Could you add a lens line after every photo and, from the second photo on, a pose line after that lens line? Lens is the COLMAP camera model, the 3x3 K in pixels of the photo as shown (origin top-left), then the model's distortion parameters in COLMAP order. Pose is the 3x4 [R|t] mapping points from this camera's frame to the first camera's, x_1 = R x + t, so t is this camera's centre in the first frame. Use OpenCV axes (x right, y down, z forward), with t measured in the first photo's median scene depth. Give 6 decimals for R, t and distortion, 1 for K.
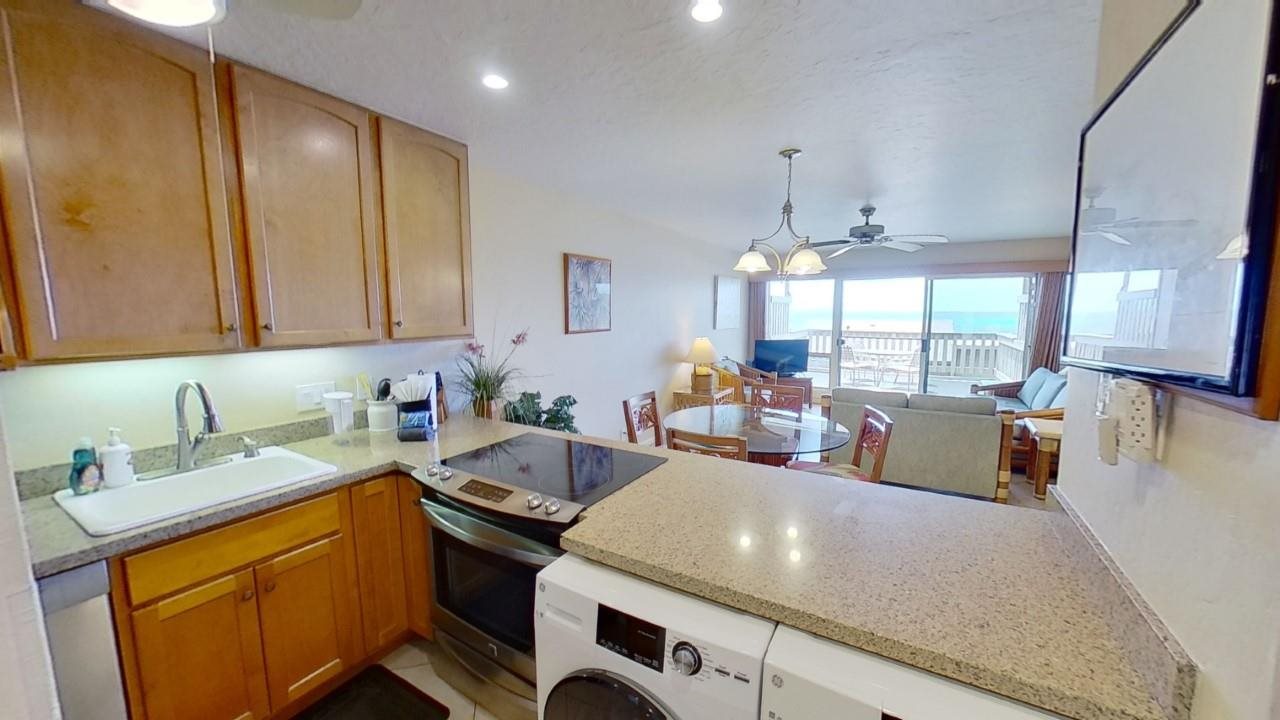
lens RADIAL K [[469.2, 0, 640.0], [0, 469.2, 360.0], [0, 0, 1]] dist [-0.030751, 0.000035]
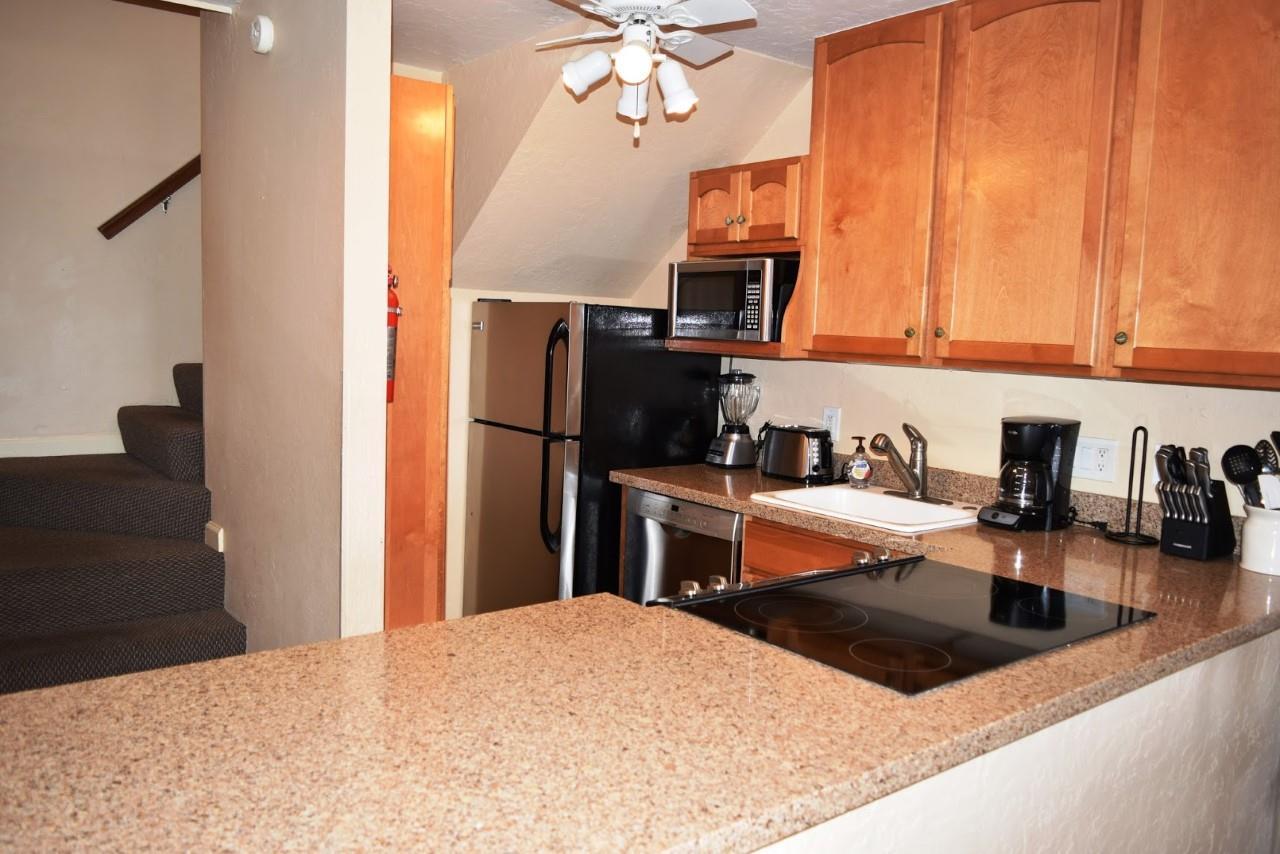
lens RADIAL K [[990.3, 0, 640.0], [0, 990.3, 427.0], [0, 0, 1]] dist [-0.000195, -0.000389]
pose [[-0.360523, 0.078280, -0.929460, 0.405181], [-0.141688, 0.980312, 0.137521, -0.035092], [0.921926, 0.181272, -0.342334, 0.499670]]
